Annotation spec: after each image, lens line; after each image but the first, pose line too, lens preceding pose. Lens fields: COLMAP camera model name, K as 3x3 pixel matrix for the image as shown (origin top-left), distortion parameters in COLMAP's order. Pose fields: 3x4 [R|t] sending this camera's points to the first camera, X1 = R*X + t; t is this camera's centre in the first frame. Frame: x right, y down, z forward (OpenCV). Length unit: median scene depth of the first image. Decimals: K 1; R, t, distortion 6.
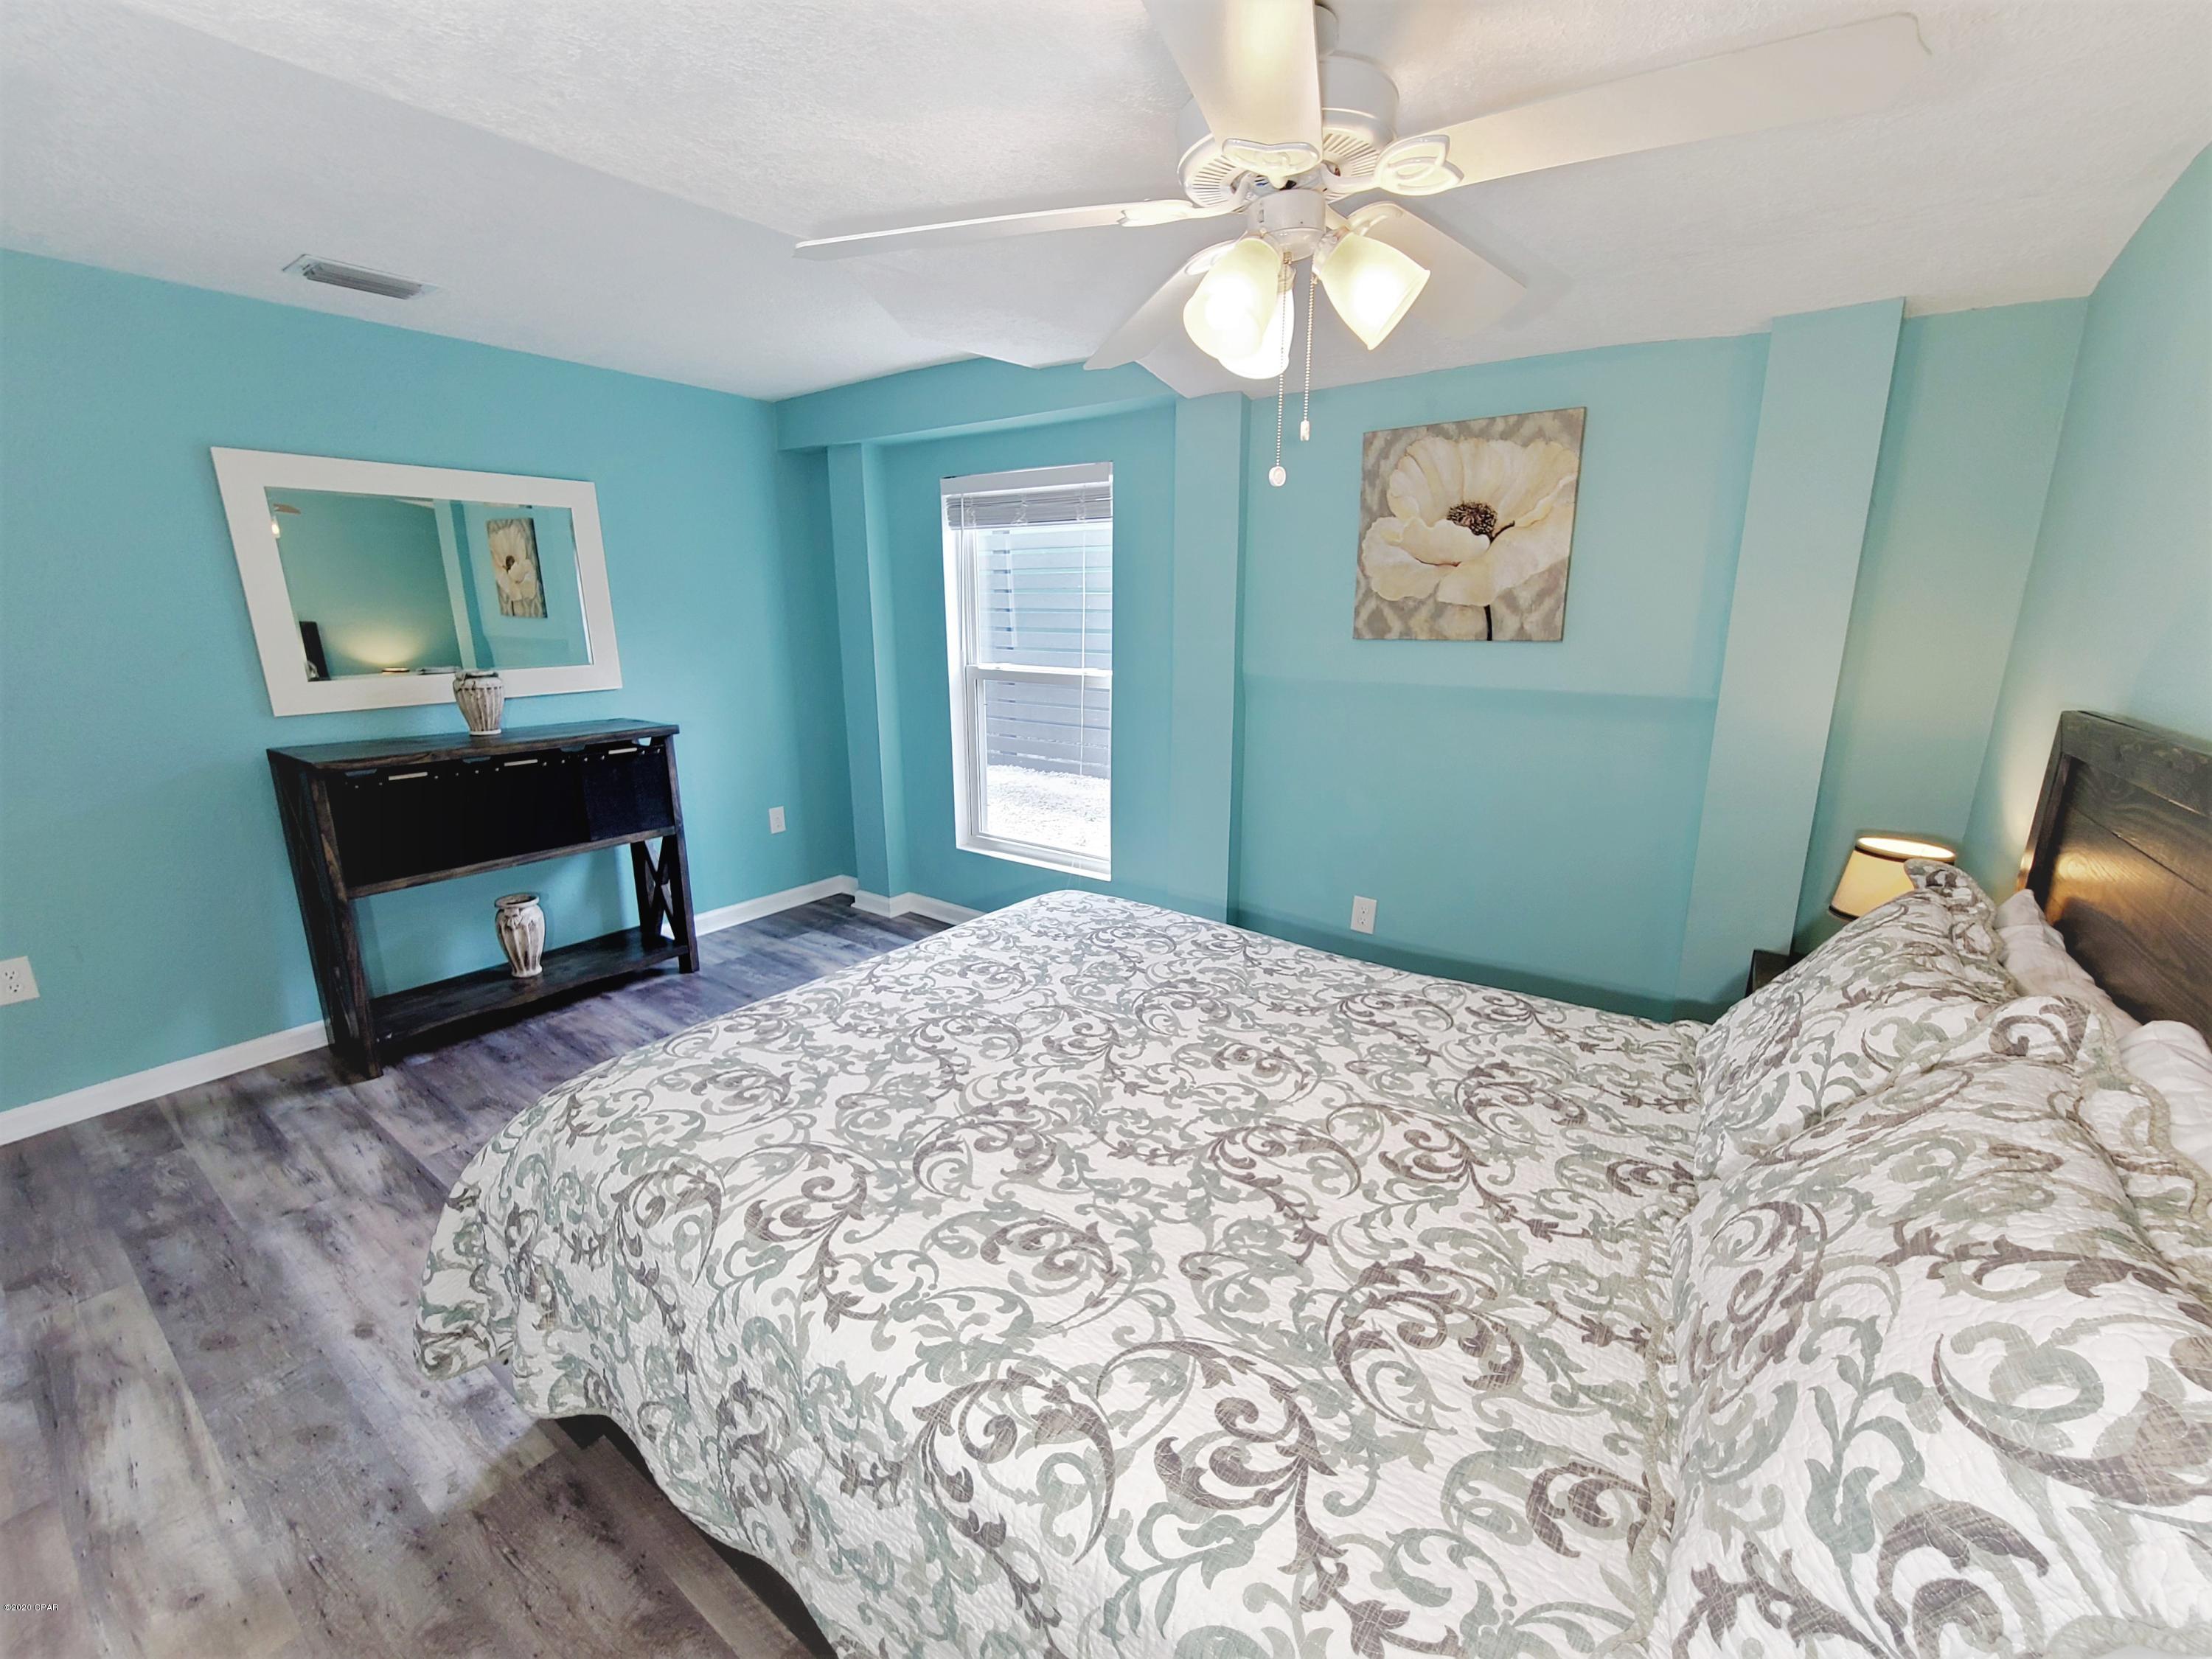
lens RADIAL K [[890.0, 0, 1111.8], [0, 890.0, 822.3], [0, 0, 1]] dist [-0.001045, -0.000318]
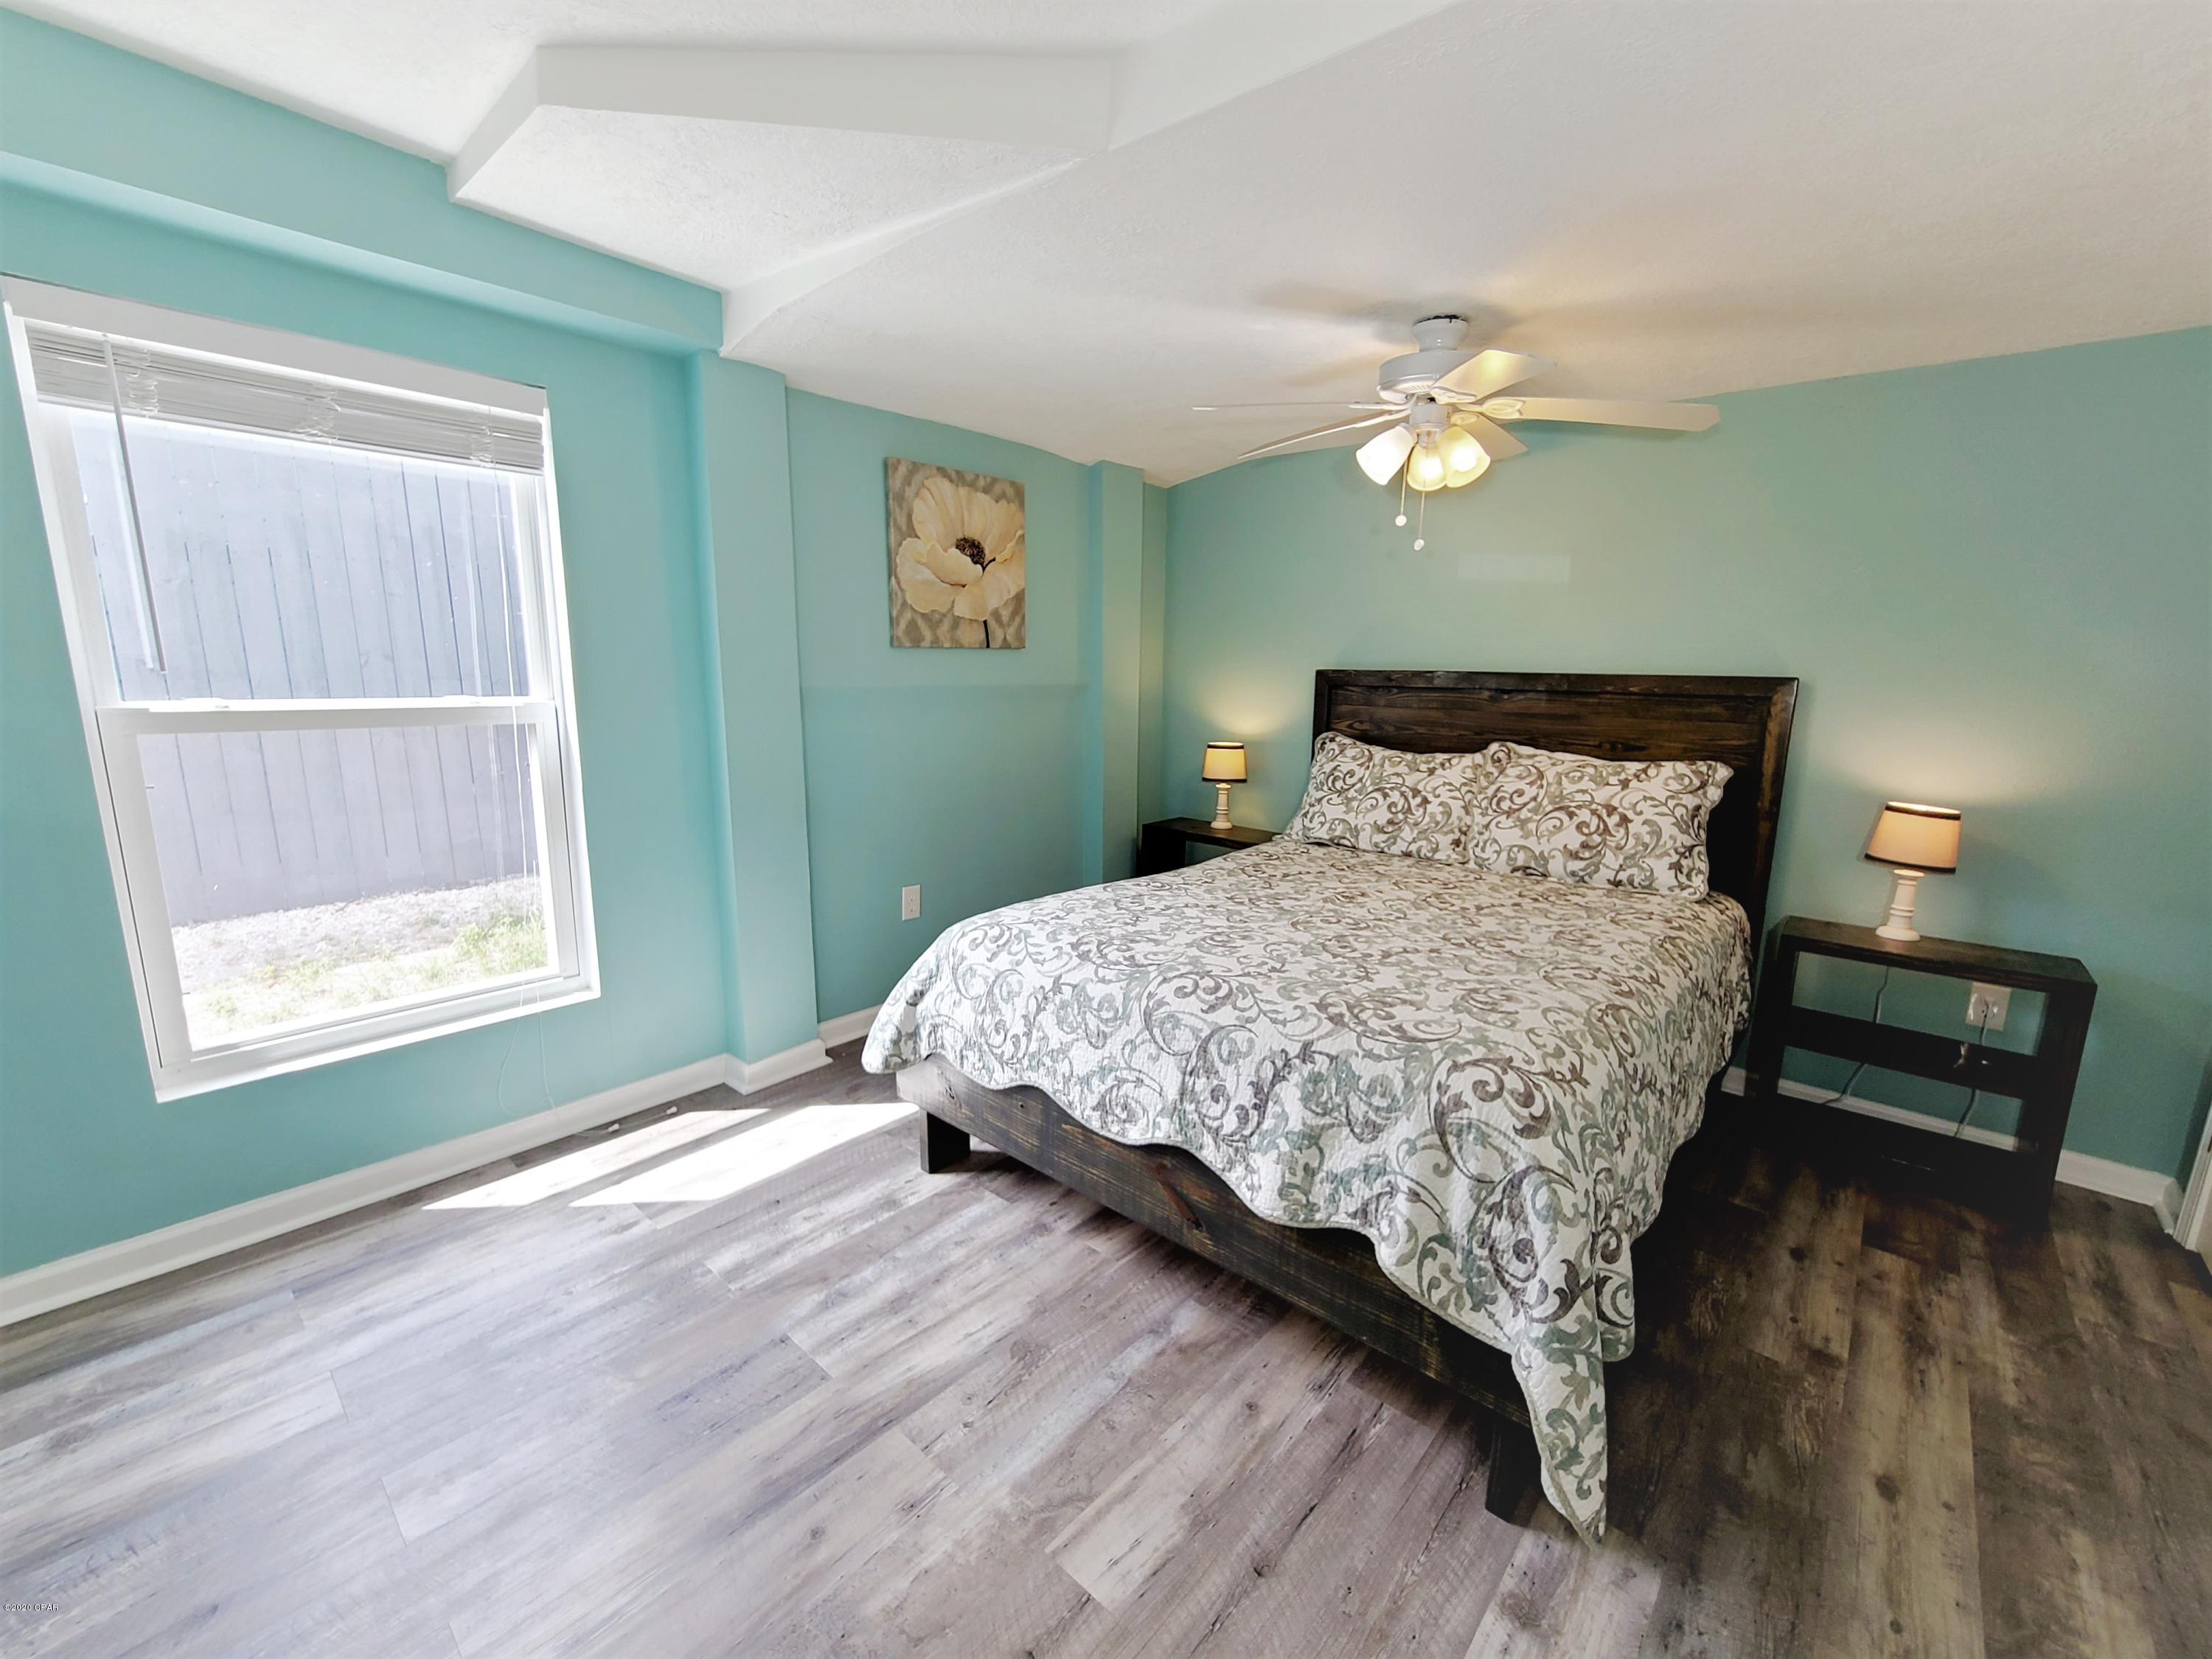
lens RADIAL K [[890.0, 0, 1115.3], [0, 890.0, 820.2], [0, 0, 1]] dist [-0.001045, -0.000318]
pose [[0.123350, -0.178521, 0.976174, -0.866845], [0.218500, 0.964431, 0.148763, -0.118321], [-0.968010, 0.194944, 0.157969, 0.685443]]
